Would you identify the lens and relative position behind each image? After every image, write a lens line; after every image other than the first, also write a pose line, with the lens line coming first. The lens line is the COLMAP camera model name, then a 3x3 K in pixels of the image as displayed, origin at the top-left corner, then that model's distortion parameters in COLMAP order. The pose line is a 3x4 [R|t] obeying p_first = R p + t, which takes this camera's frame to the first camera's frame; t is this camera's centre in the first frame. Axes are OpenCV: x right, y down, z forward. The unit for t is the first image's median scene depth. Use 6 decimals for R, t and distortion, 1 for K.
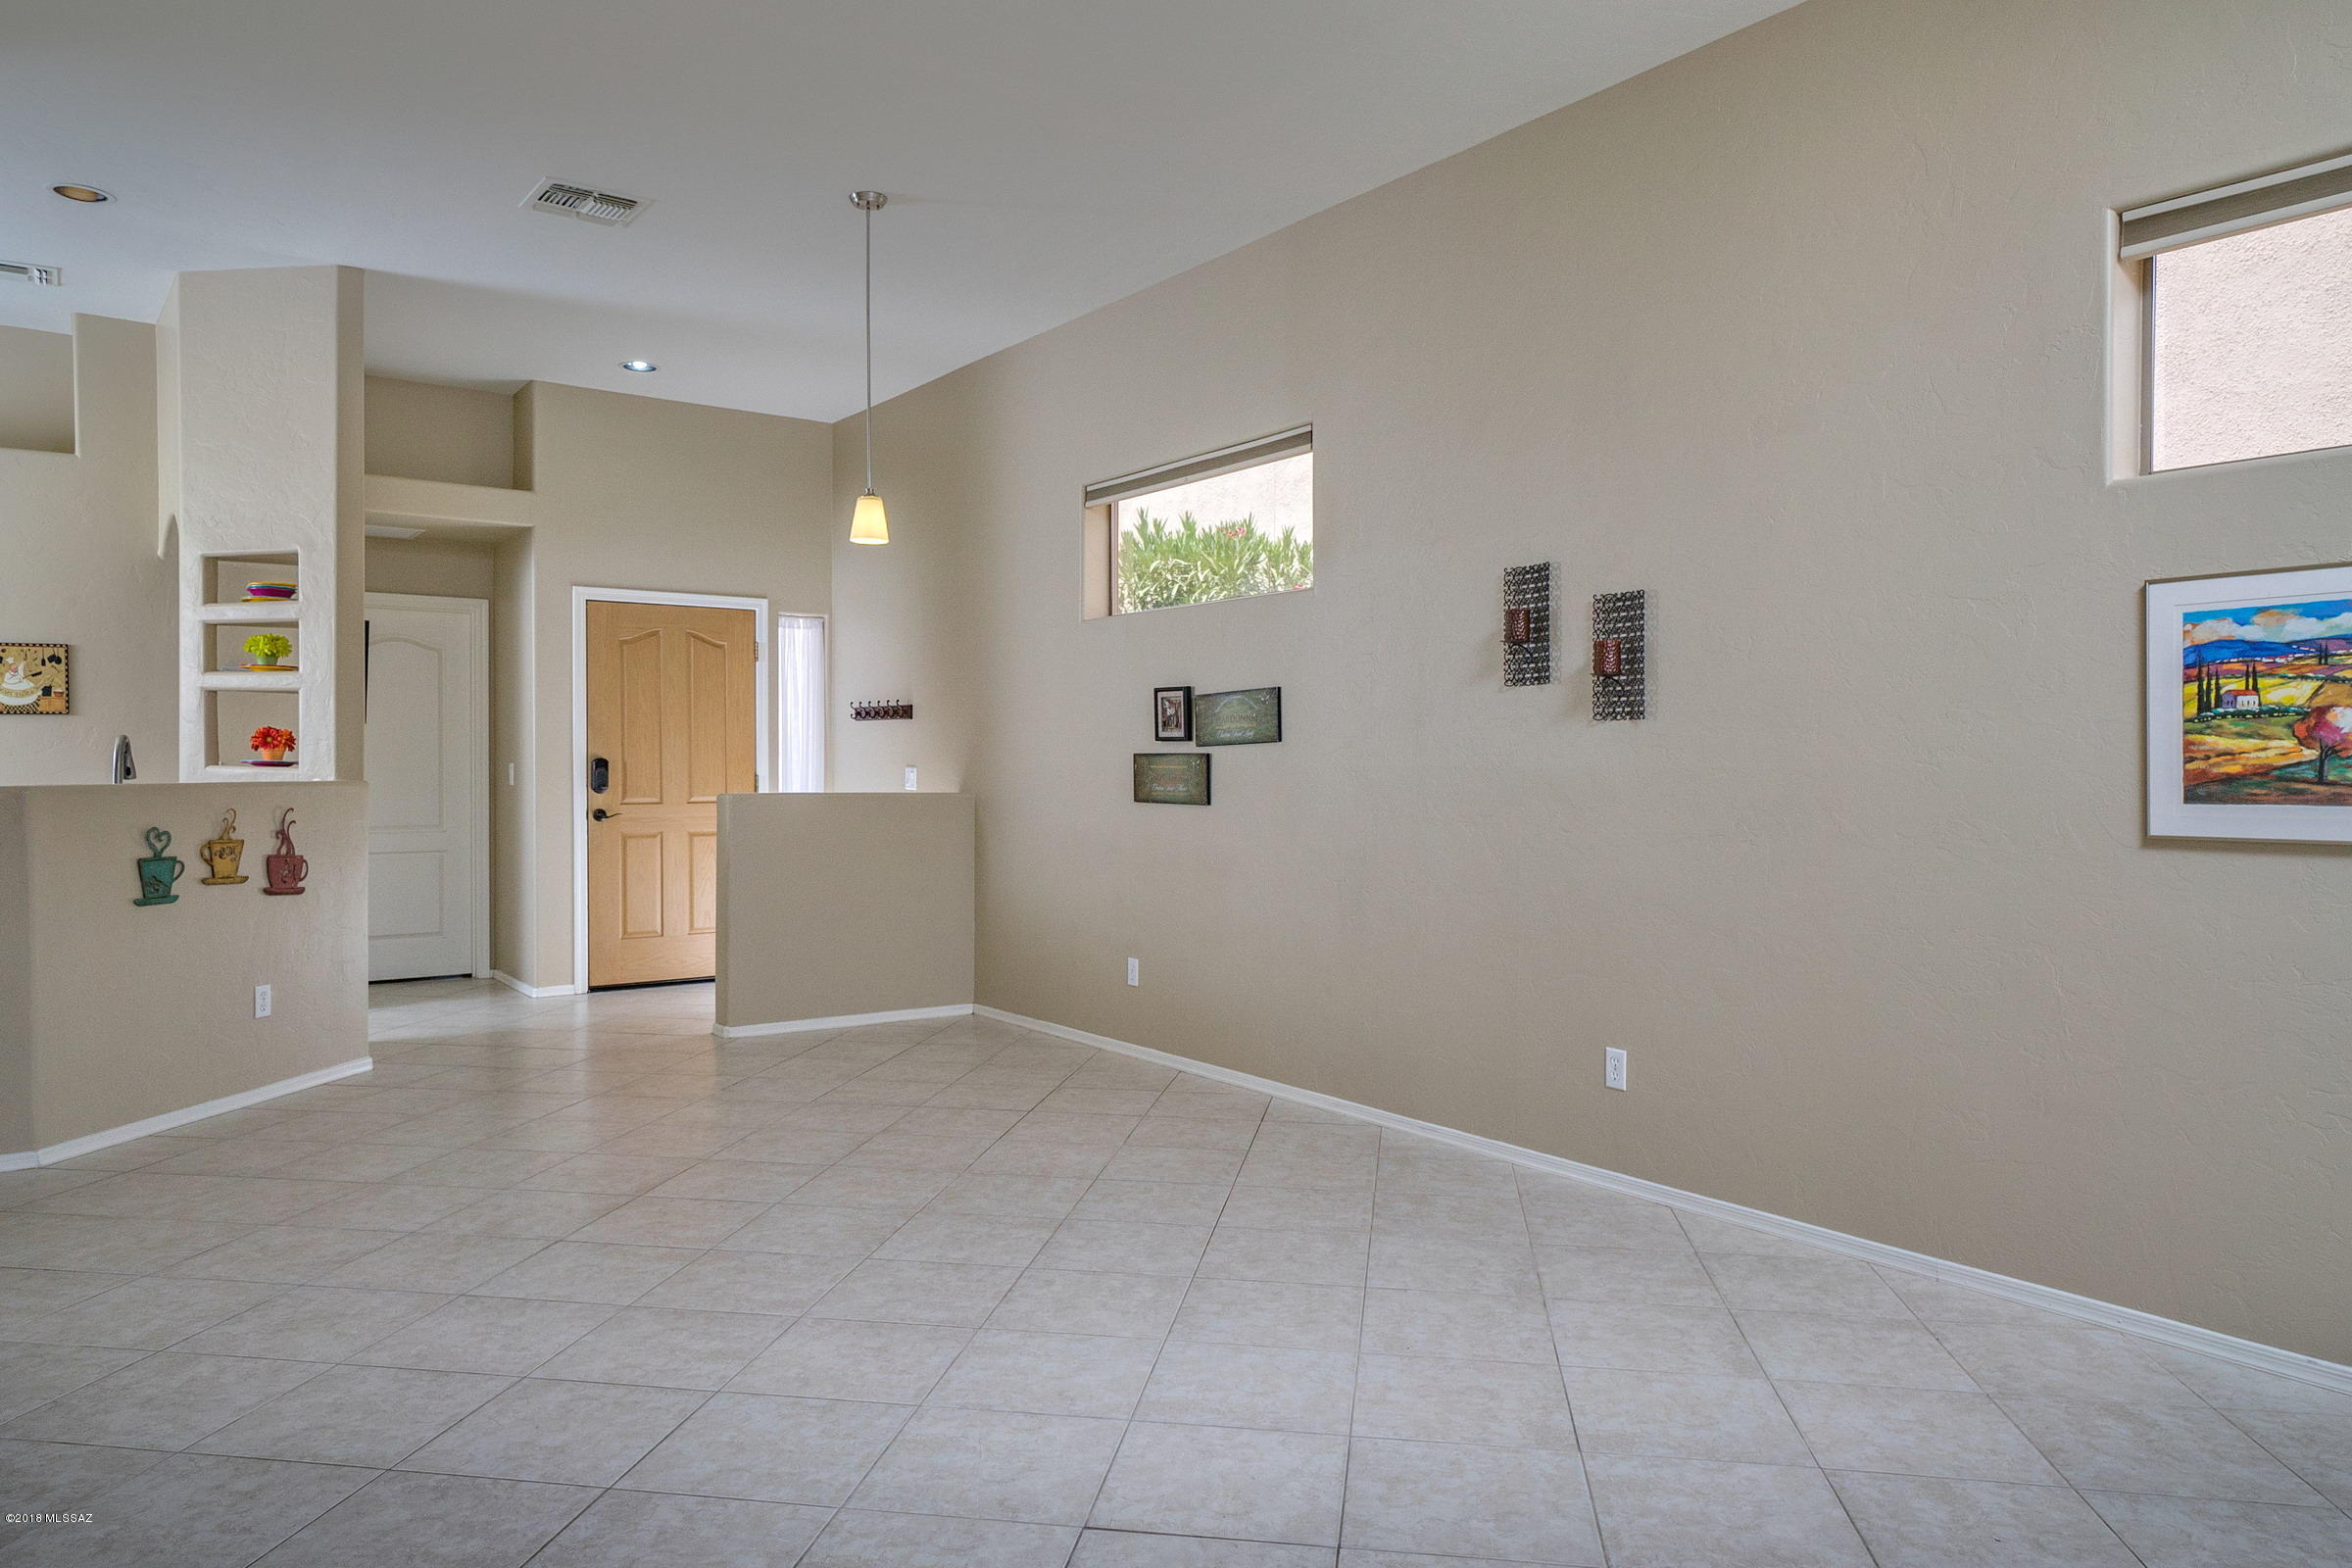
lens RADIAL K [[1523.0, 0, 1182.6], [0, 1523.0, 783.8], [0, 0, 1]] dist [0.003365, -0.006067]
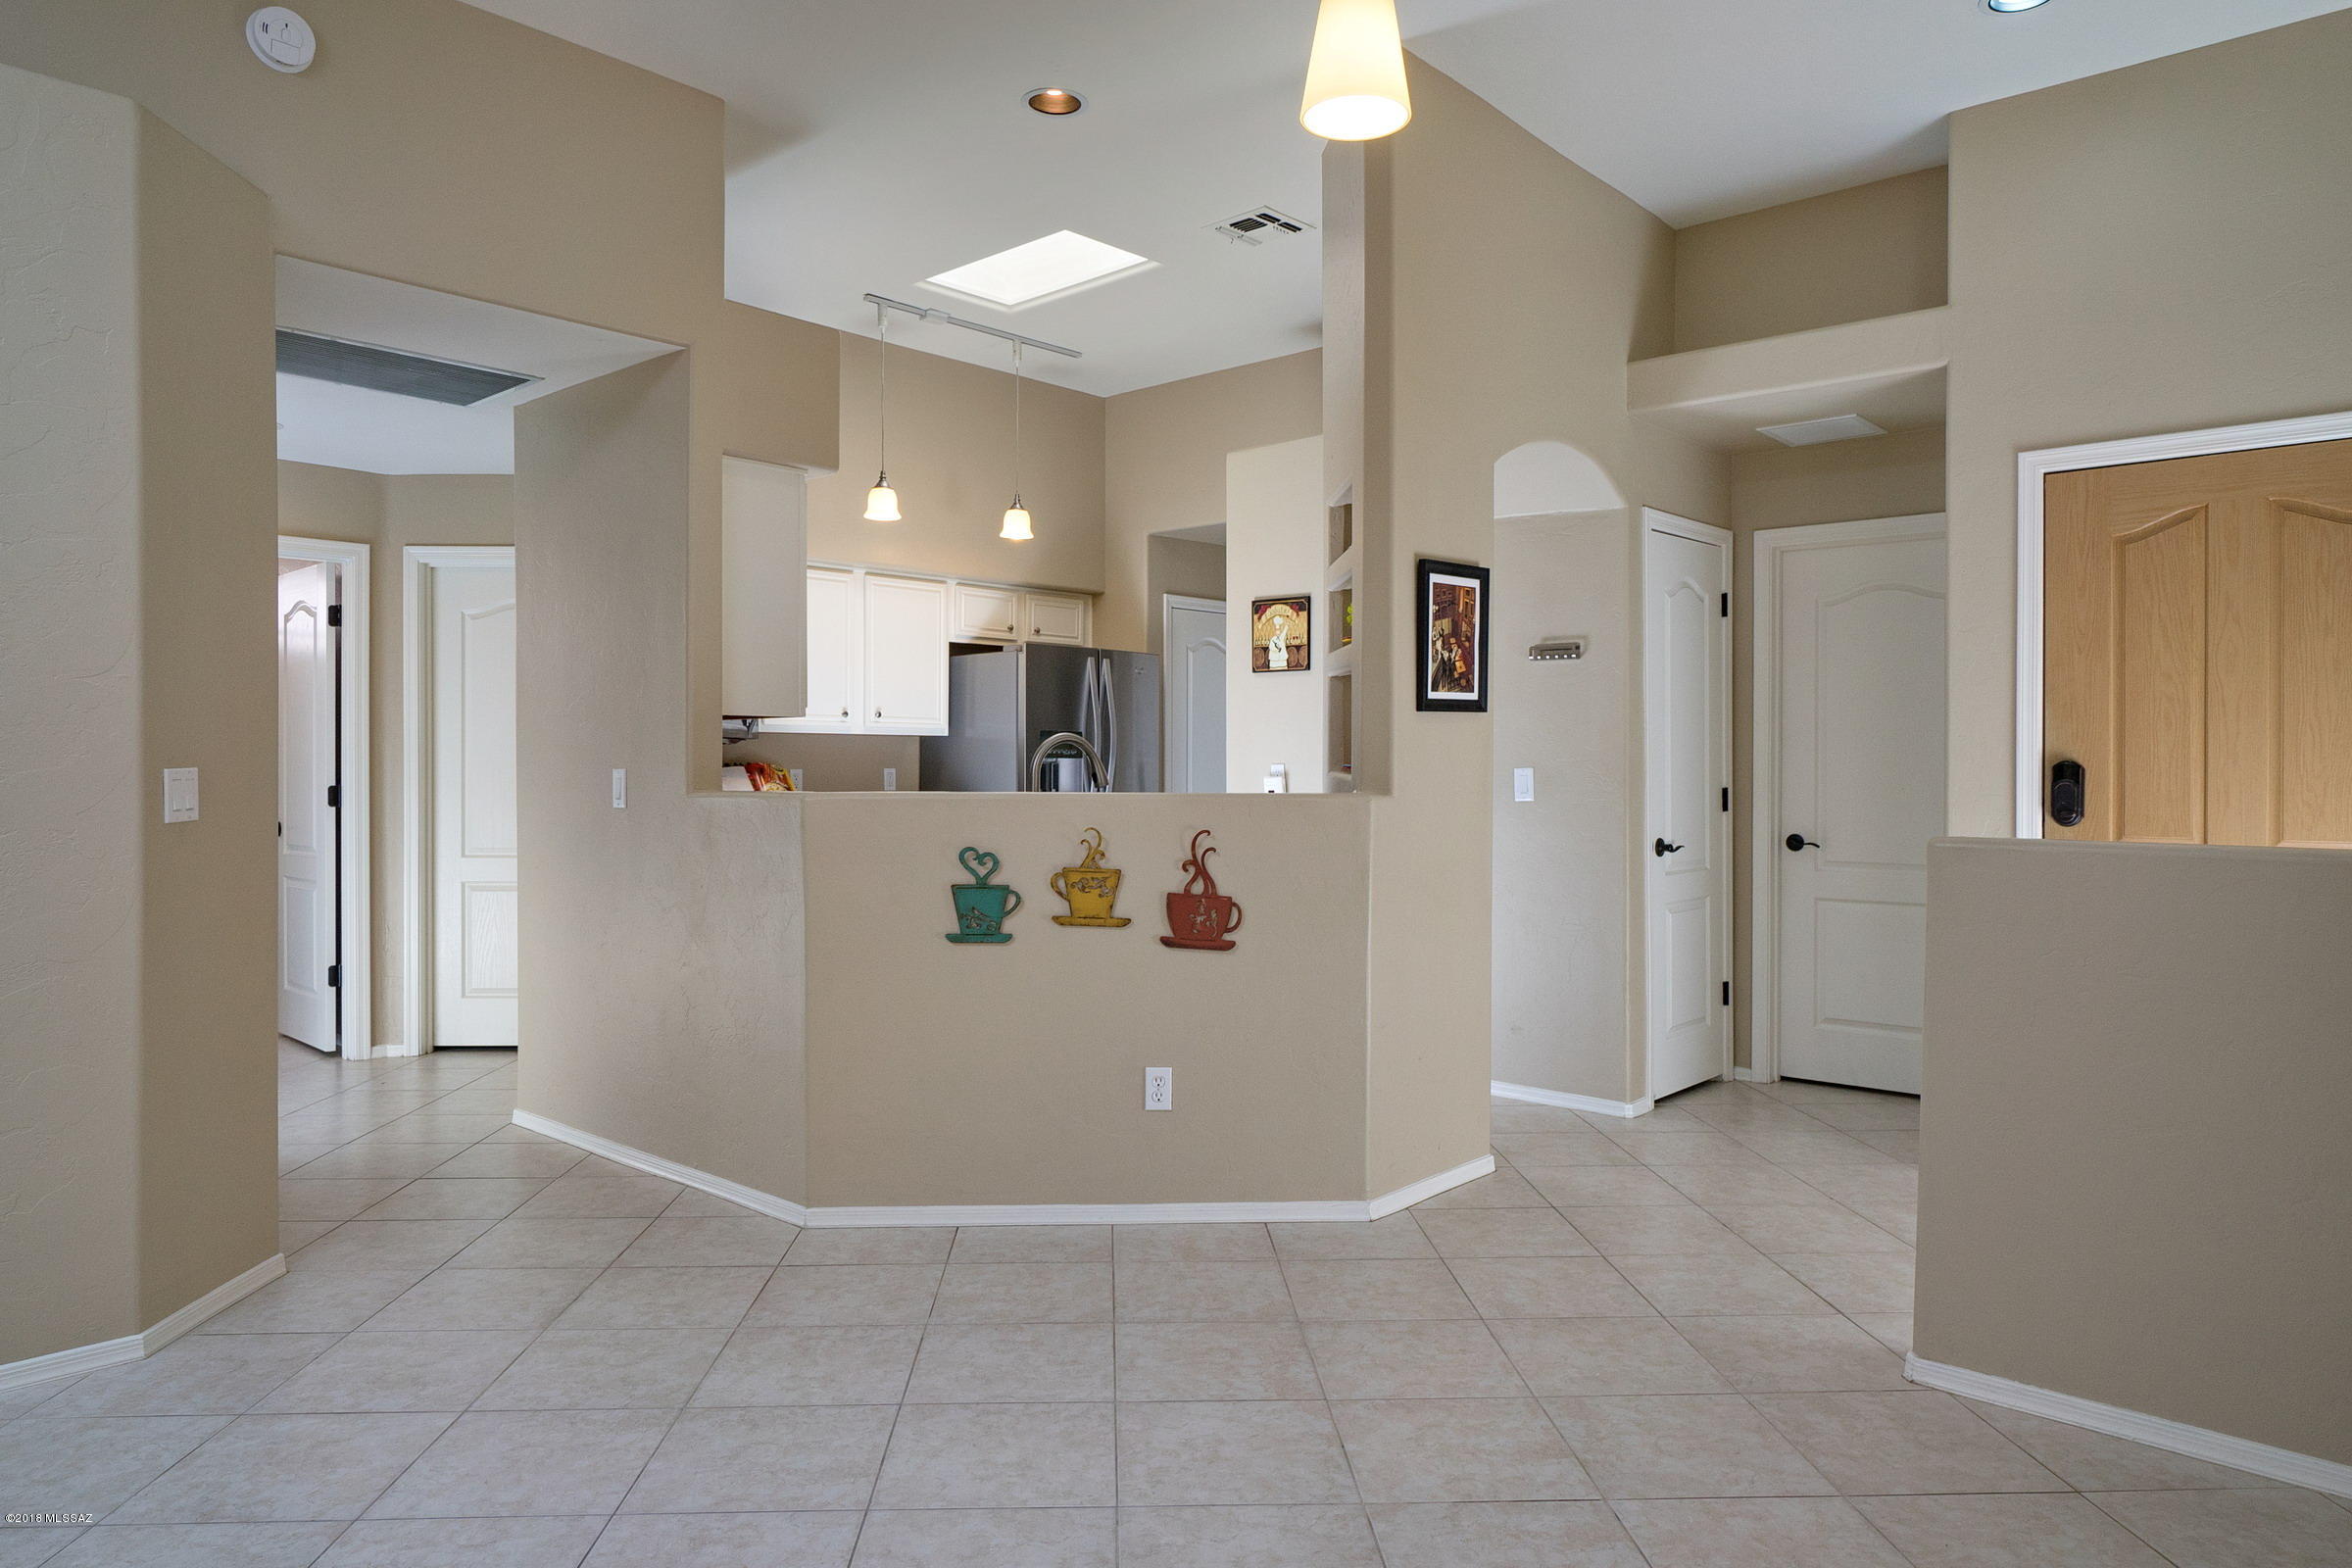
lens RADIAL K [[1523.0, 0, 1161.3], [0, 1523.0, 763.8], [0, 0, 1]] dist [0.003365, -0.006067]
pose [[0.200835, -0.003343, -0.979619, 0.121546], [-0.015731, 0.999854, -0.006637, -0.010579], [0.979499, 0.016744, 0.200753, 0.844781]]
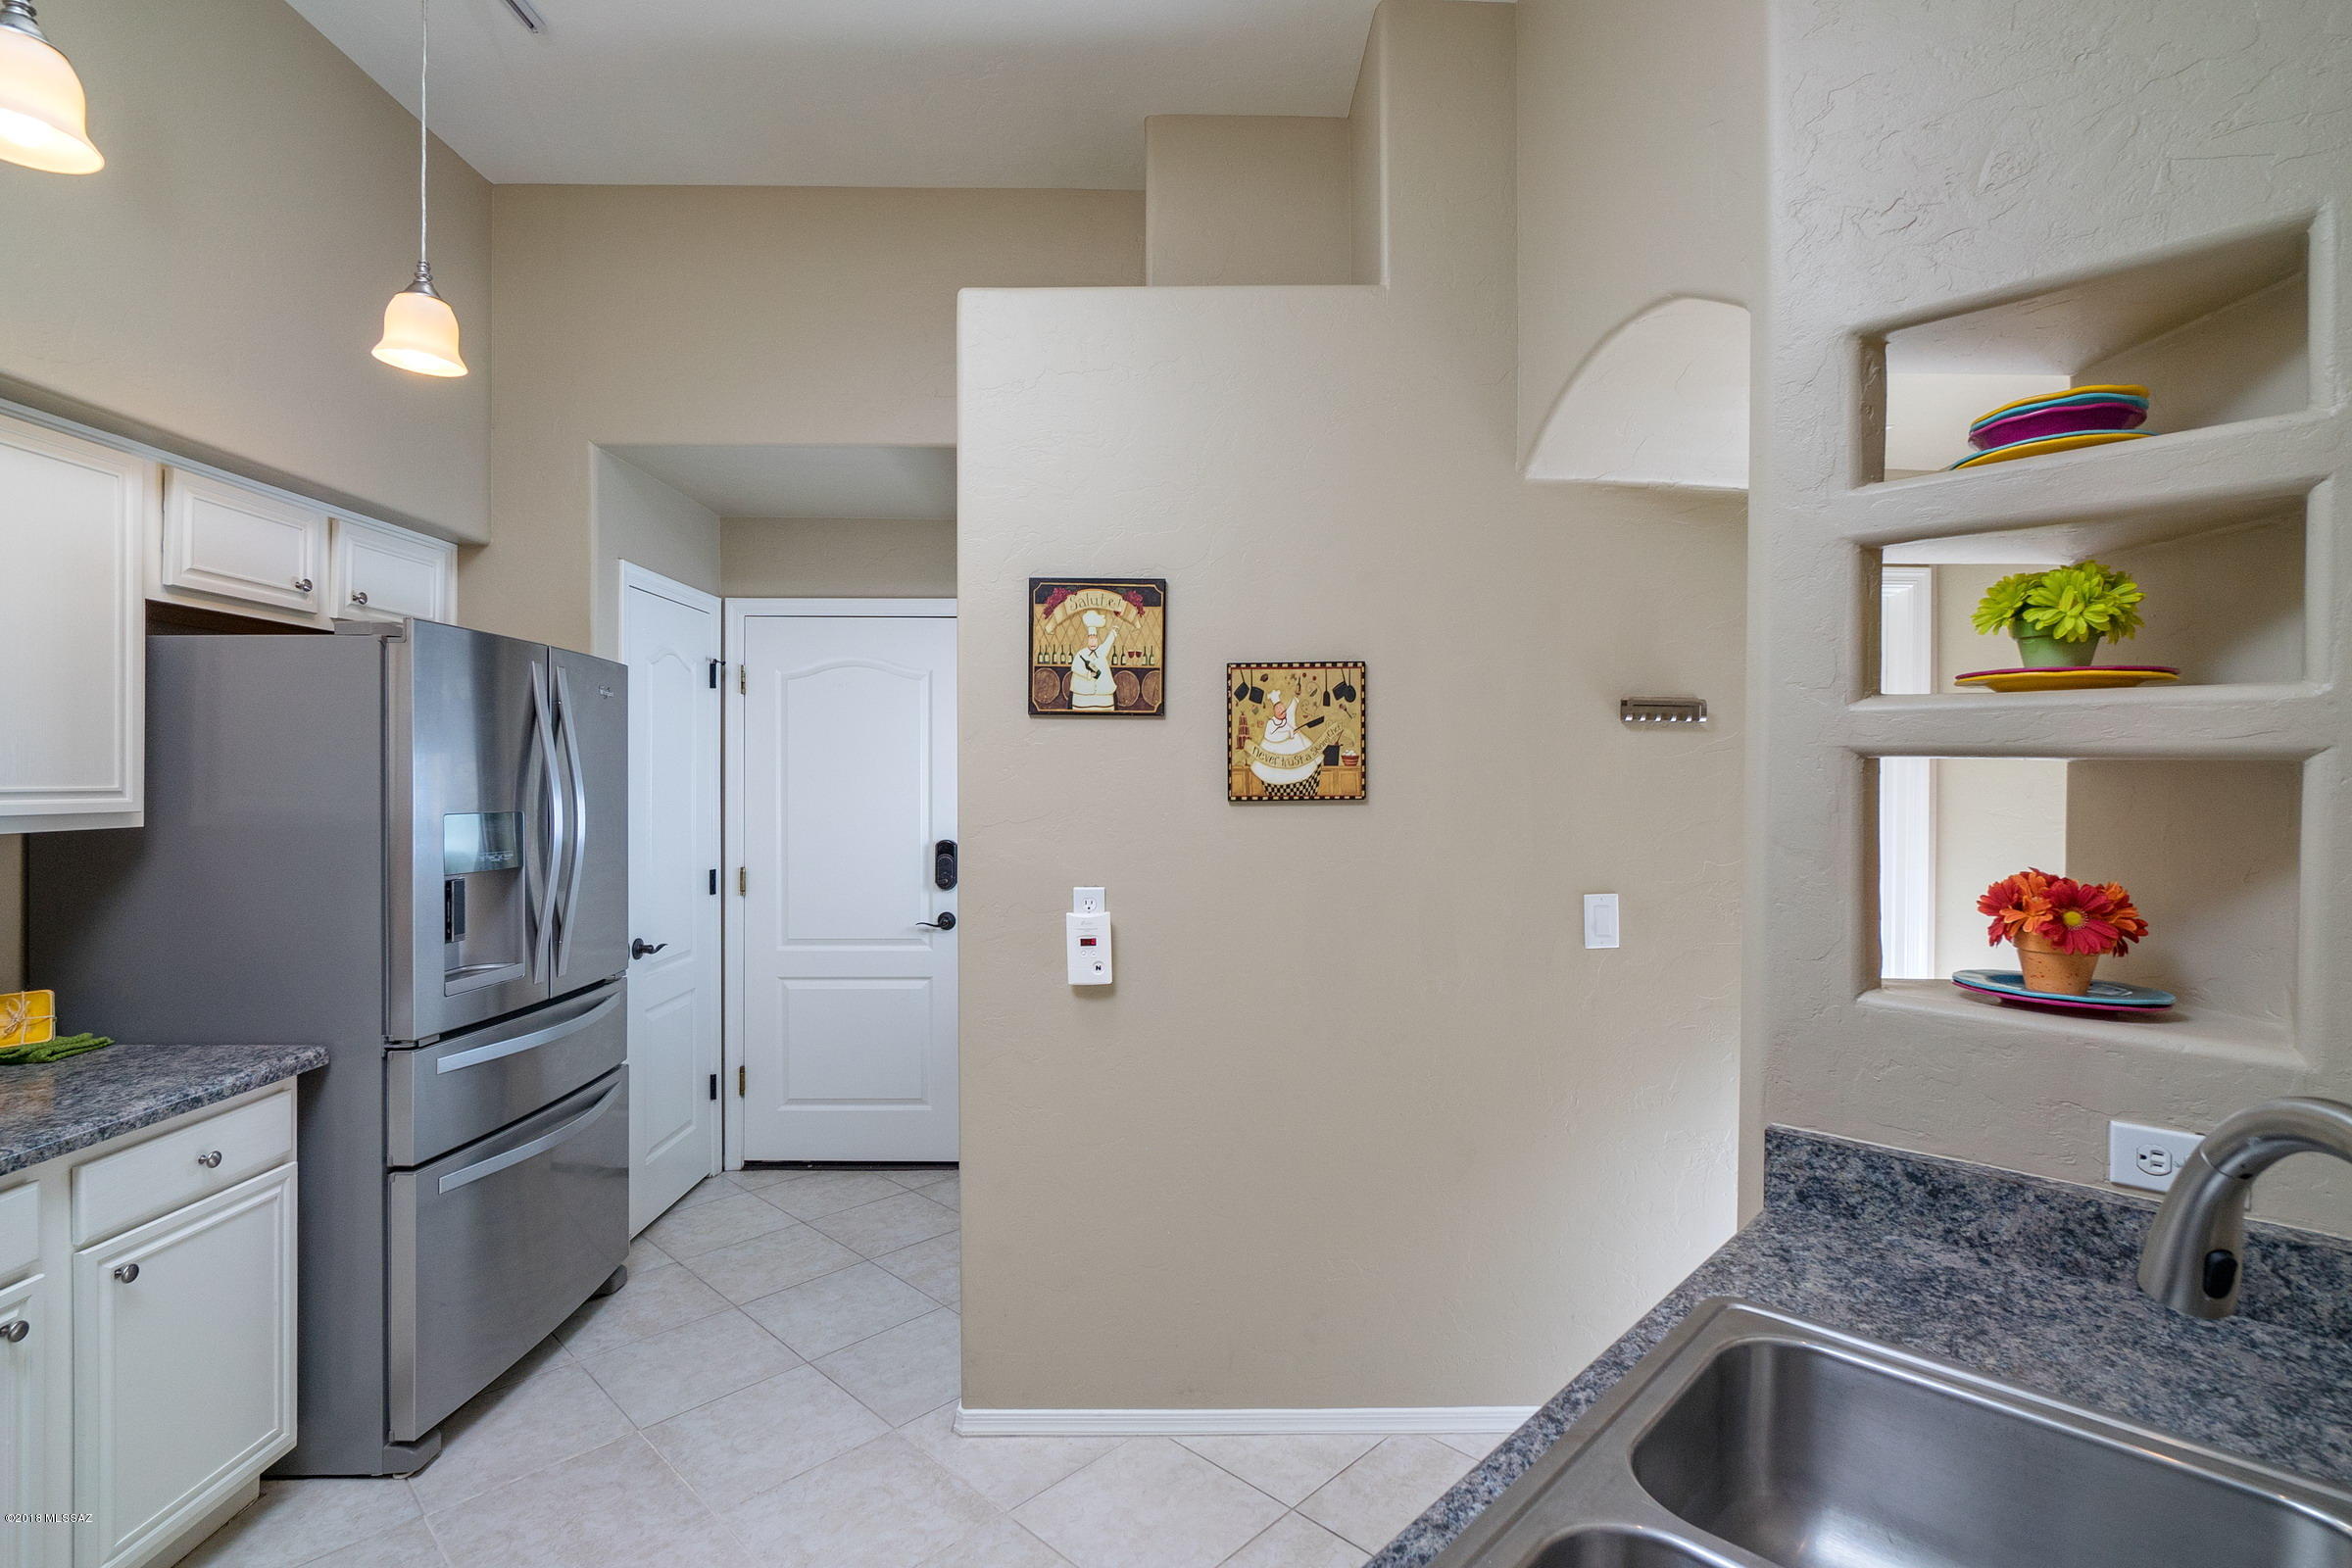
lens RADIAL K [[1168.8, 0, 1169.8], [0, 1168.8, 791.9], [0, 0, 1]] dist [0.001196, -0.001854]
pose [[0.825099, -0.005311, -0.564963, -0.694216], [-0.010114, 0.999657, -0.024169, -0.047046], [0.564897, 0.025656, 0.824762, 0.789841]]
